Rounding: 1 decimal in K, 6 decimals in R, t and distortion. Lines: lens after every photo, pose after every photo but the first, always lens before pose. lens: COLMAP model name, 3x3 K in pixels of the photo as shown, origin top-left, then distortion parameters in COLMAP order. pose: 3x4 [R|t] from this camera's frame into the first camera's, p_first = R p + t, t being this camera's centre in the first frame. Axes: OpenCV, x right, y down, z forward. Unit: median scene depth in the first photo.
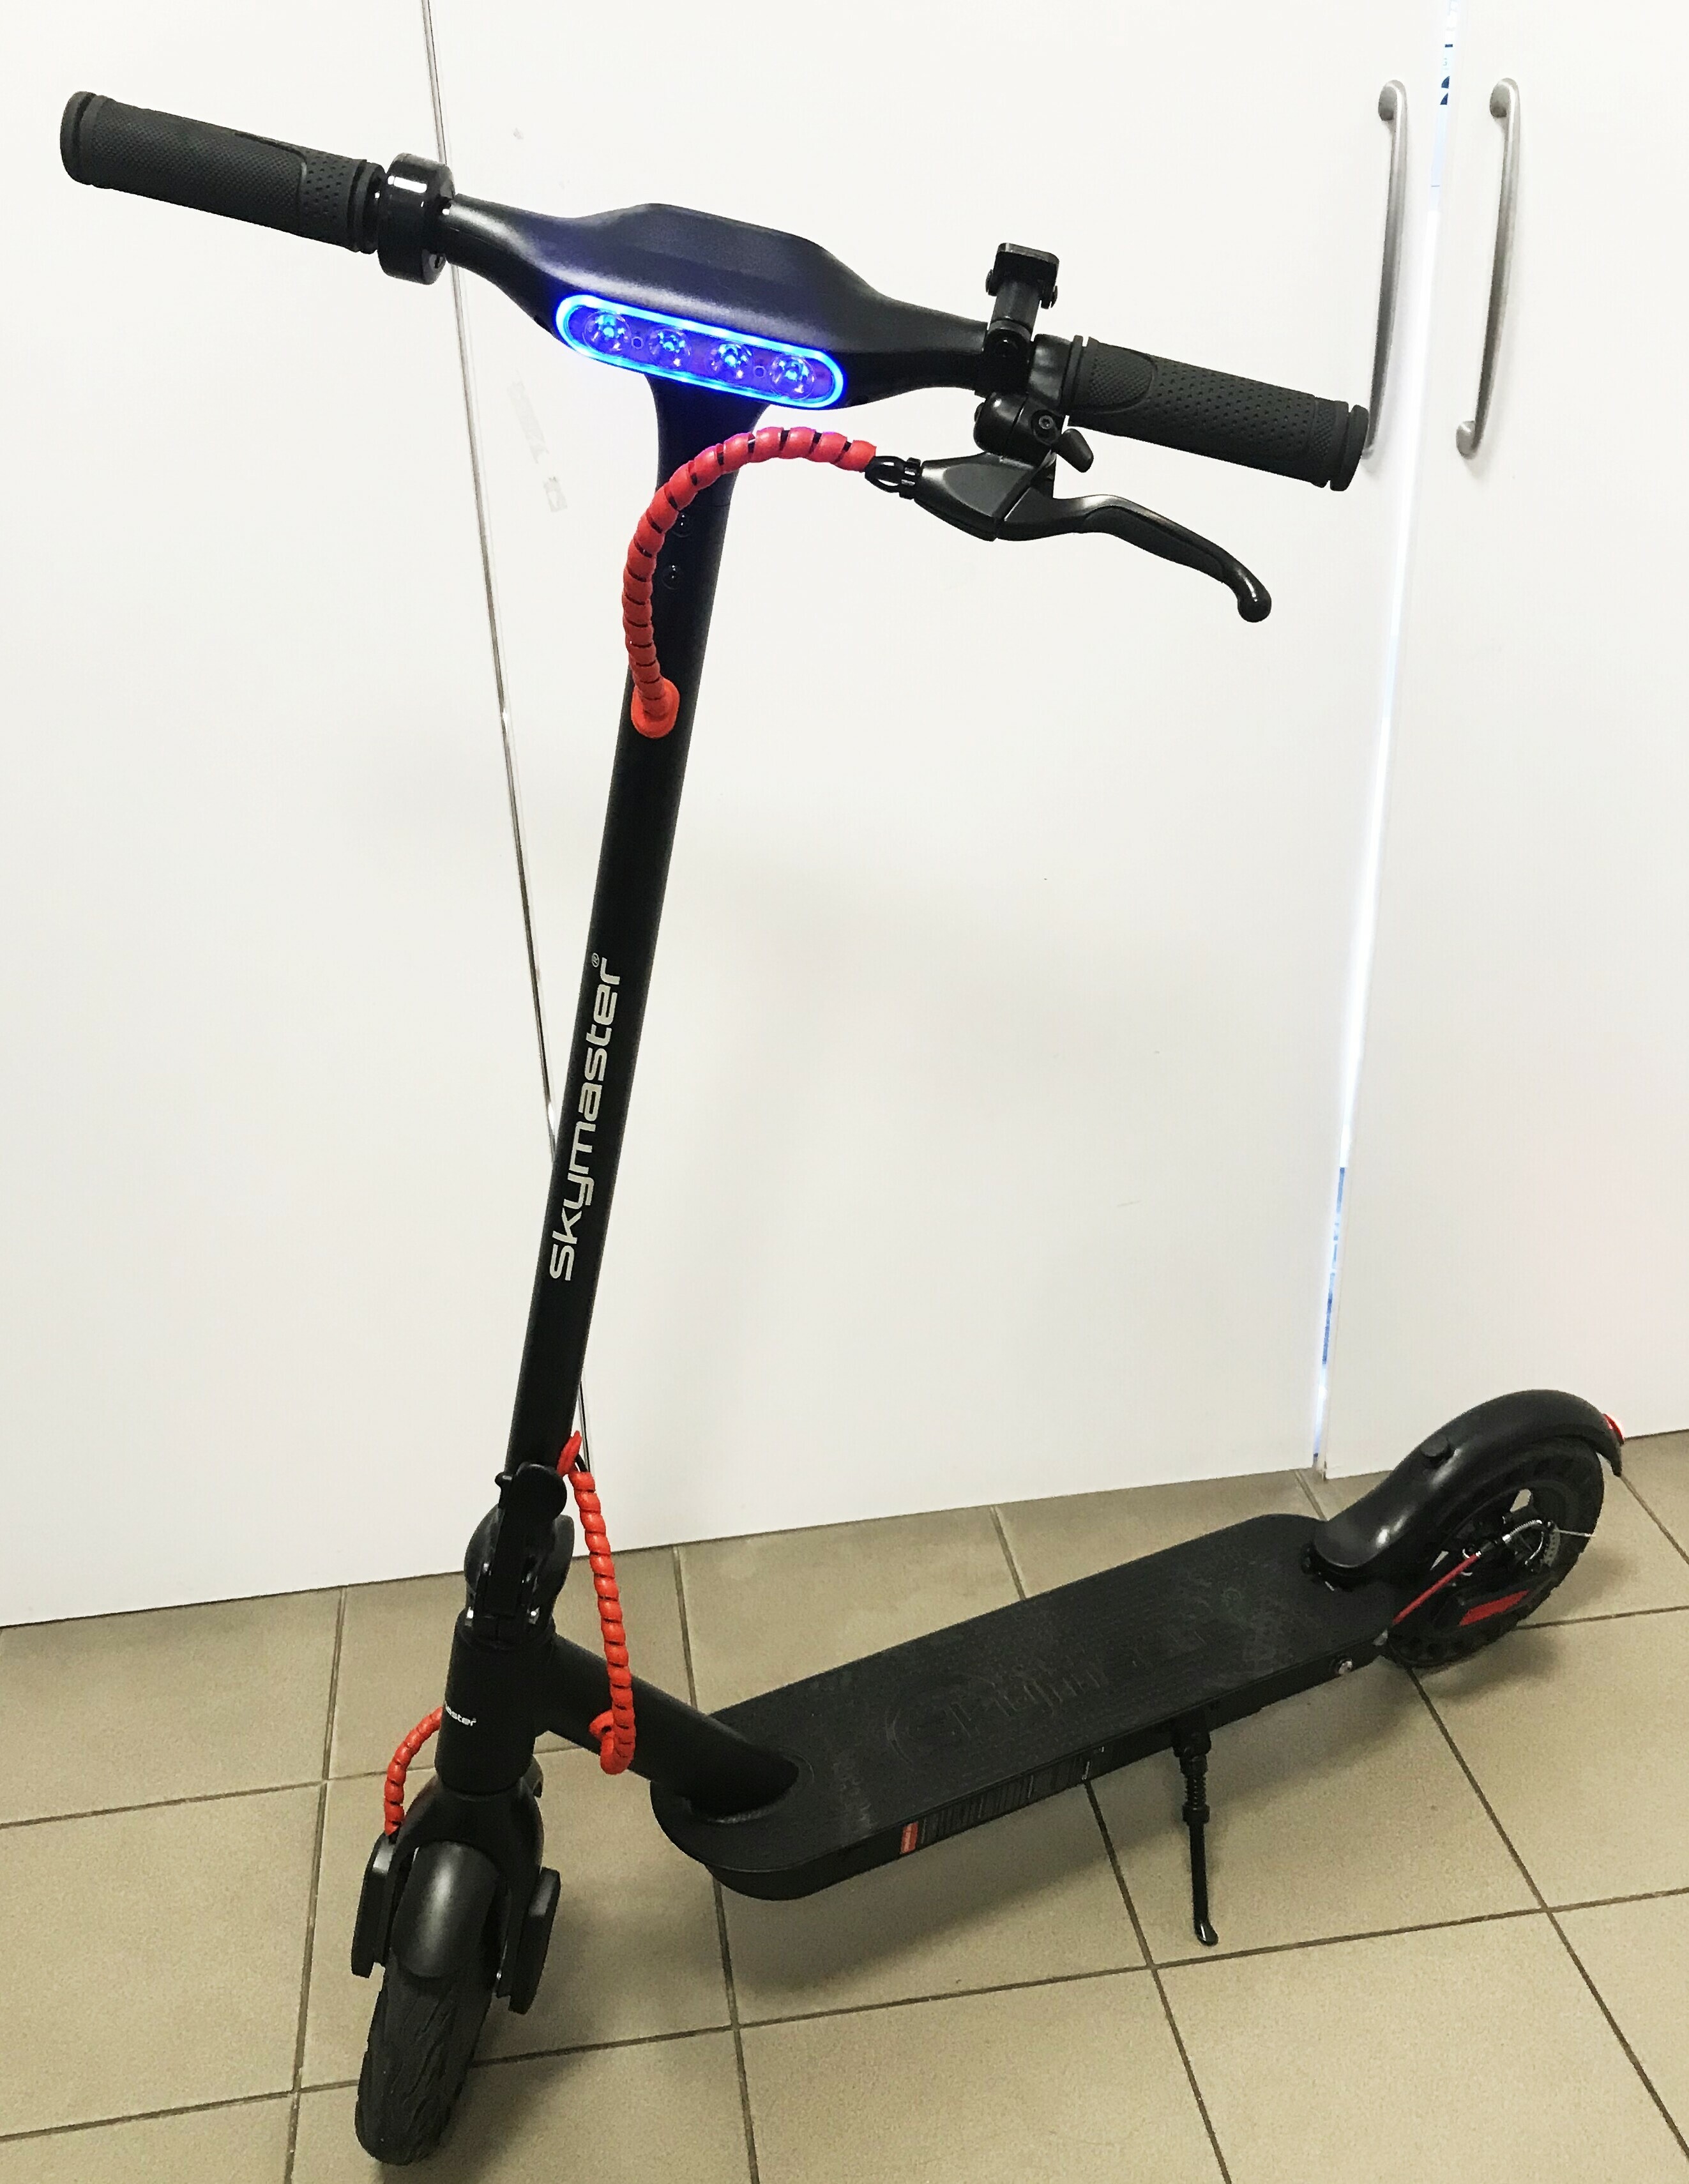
lens RADIAL K [[2077.3, 0, 851.7], [0, 2077.3, 1209.4], [0, 0, 1]] dist [0.006196, -0.020926]
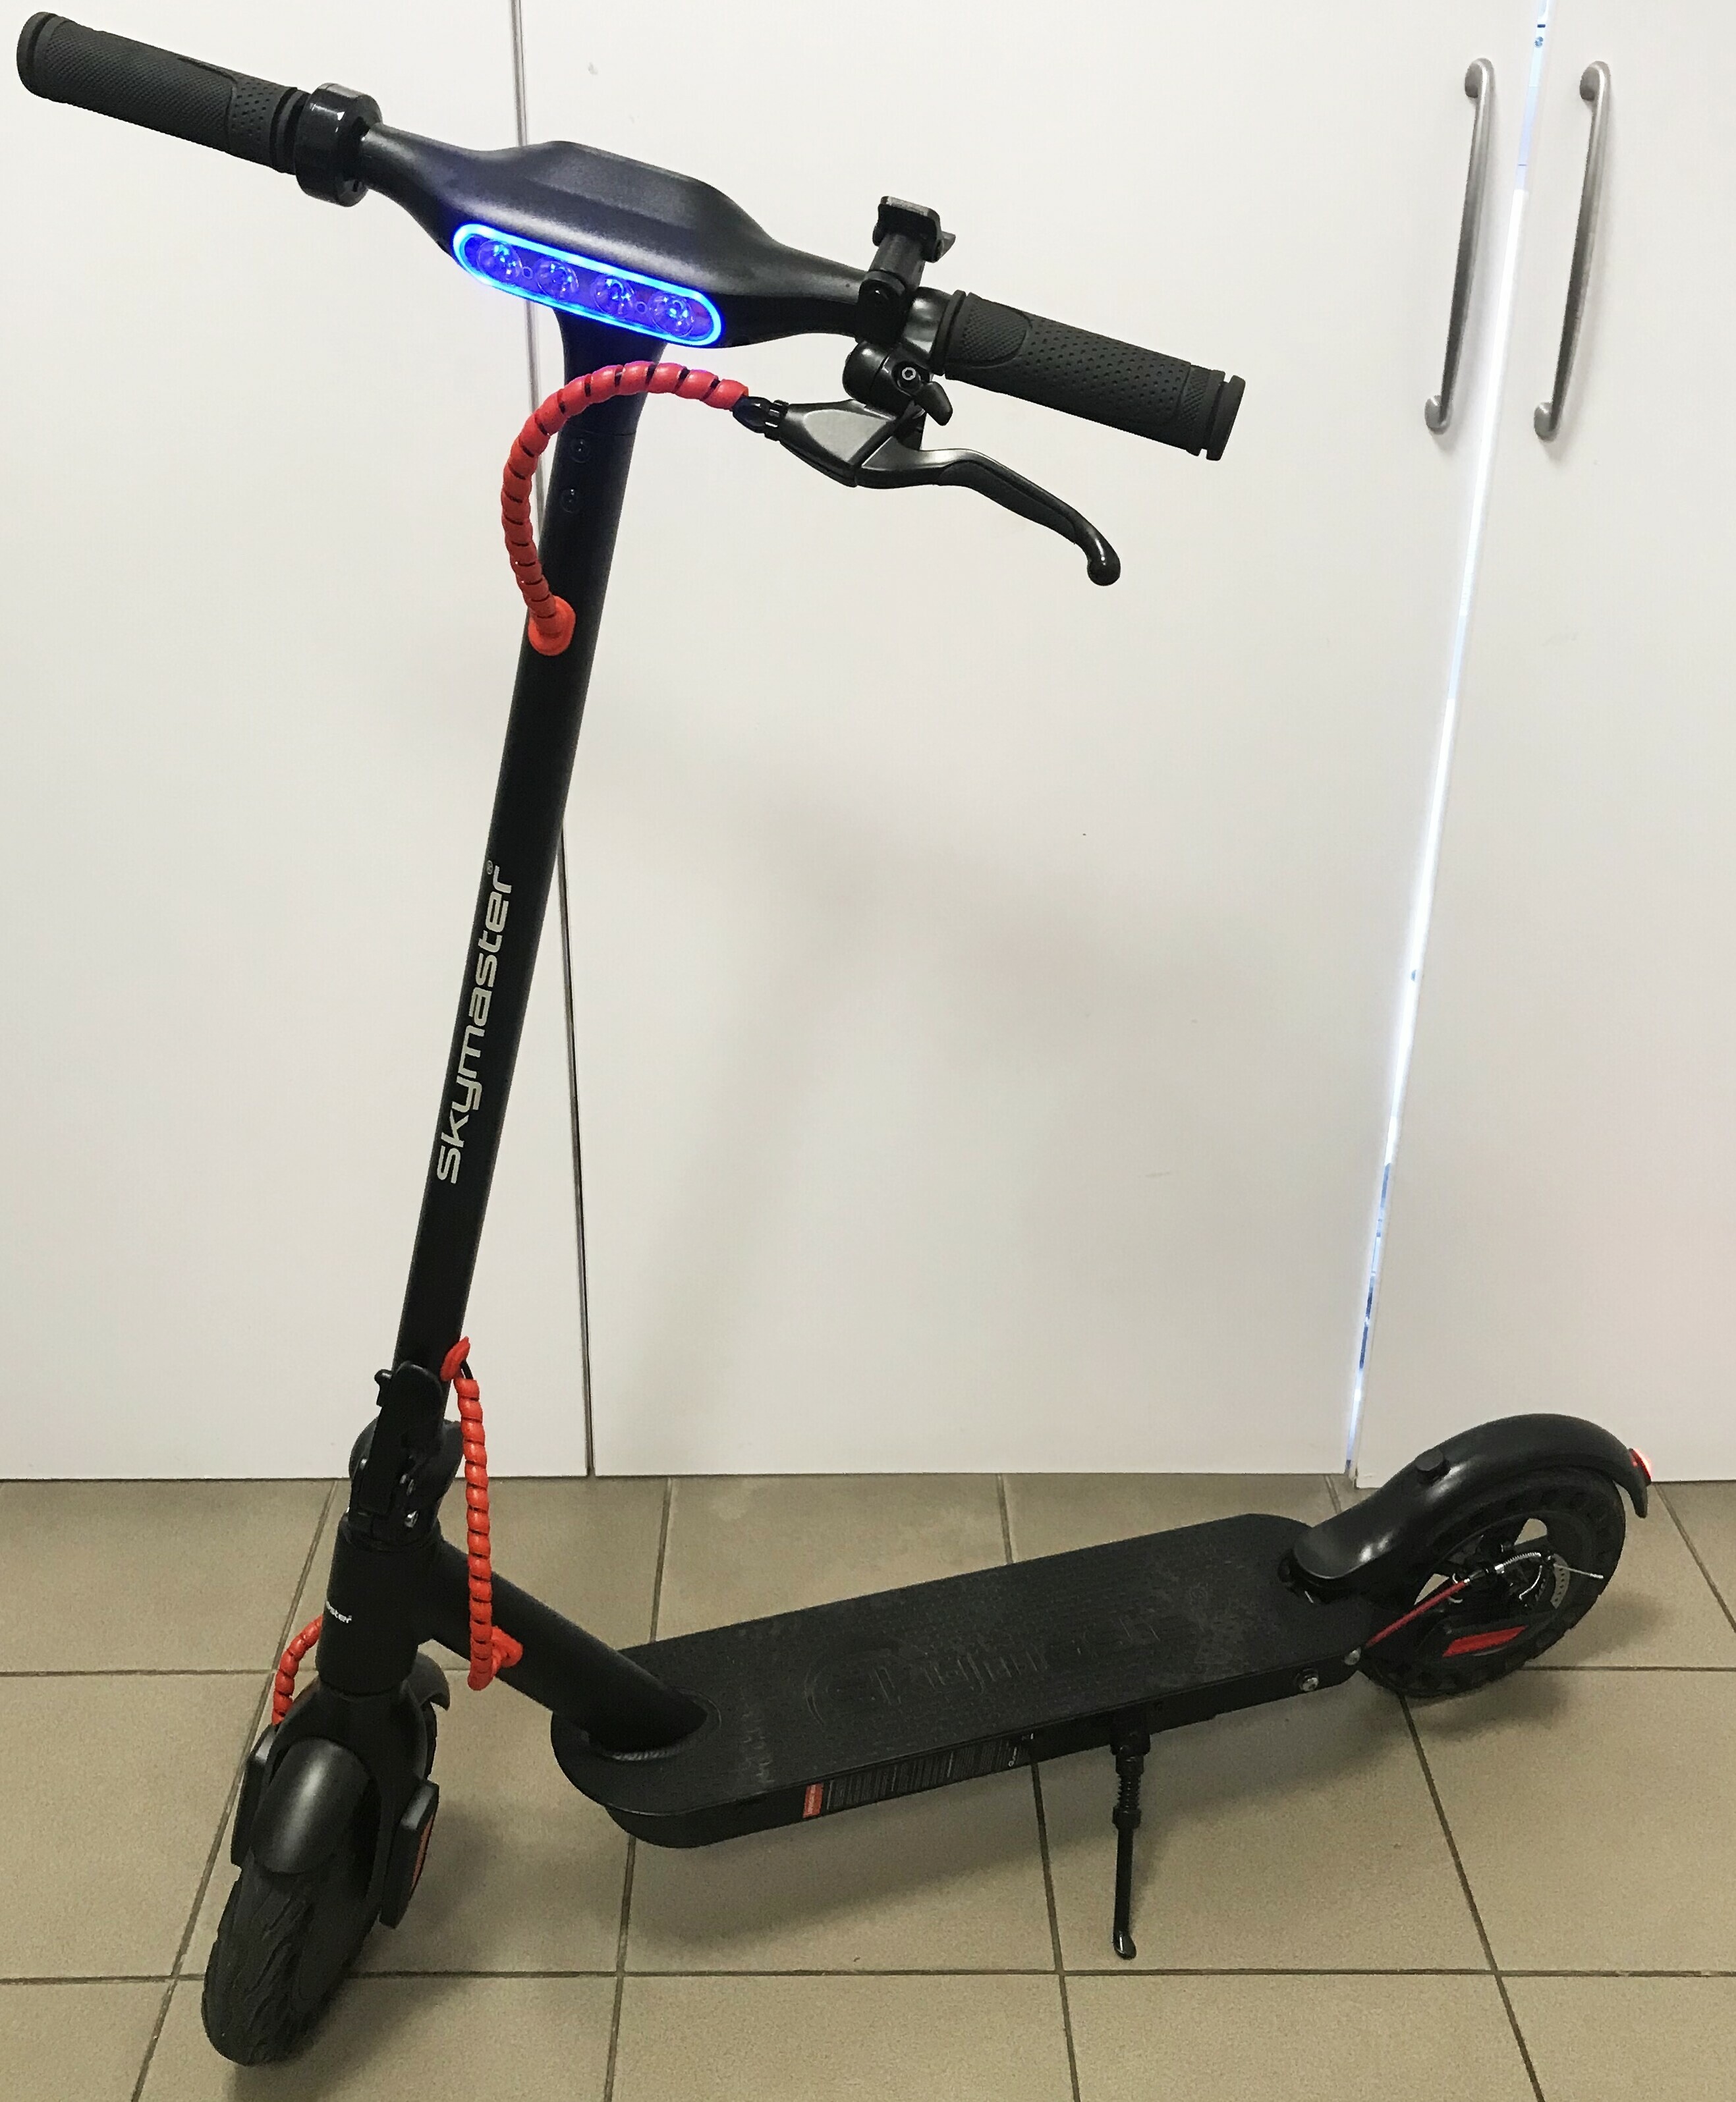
lens RADIAL K [[2157.1, 0, 868.0], [0, 2157.1, 1051.0], [0, 0, 1]] dist [-0.007342, -0.002040]
pose [[0.989933, 0.095631, -0.104345, 0.135509], [-0.100776, 0.993882, -0.045191, -0.001840], [0.099385, 0.055252, 0.993514, -0.013895]]
